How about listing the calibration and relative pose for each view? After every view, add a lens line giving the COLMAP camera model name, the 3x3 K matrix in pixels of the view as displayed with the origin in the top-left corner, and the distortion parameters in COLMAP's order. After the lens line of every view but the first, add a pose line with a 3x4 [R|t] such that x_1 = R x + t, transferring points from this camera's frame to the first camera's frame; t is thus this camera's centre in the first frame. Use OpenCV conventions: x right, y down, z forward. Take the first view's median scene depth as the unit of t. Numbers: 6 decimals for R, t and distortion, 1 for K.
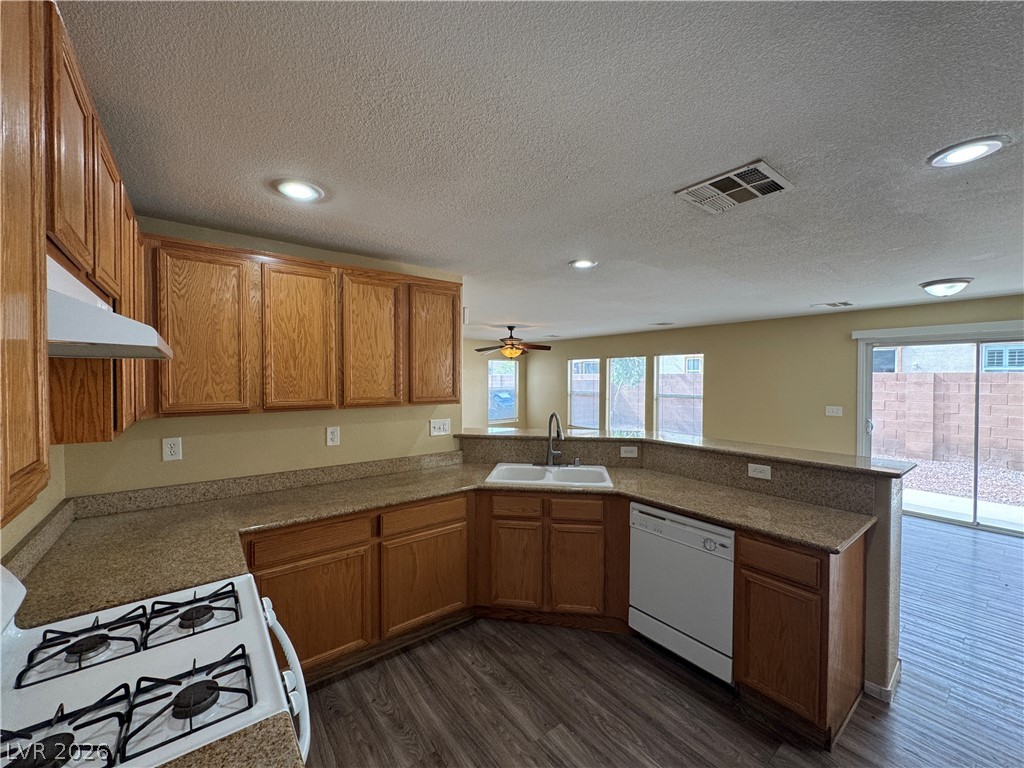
lens RADIAL K [[409.9, 0, 515.7], [0, 409.9, 382.7], [0, 0, 1]] dist [-0.000508, 0.000539]
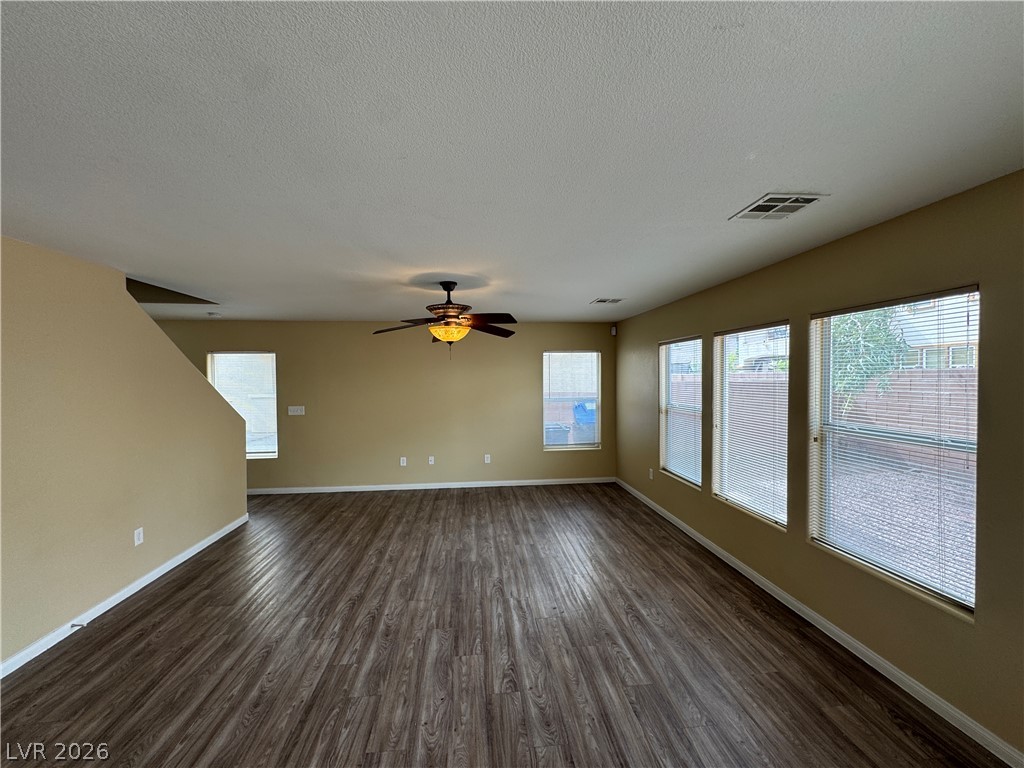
lens RADIAL K [[409.9, 0, 507.8], [0, 409.9, 383.0], [0, 0, 1]] dist [-0.000508, 0.000539]
pose [[0.831000, 0.003896, -0.556260, 0.345994], [-0.005649, 0.999983, -0.001436, -0.006516], [0.556244, 0.004335, 0.831007, 0.595020]]
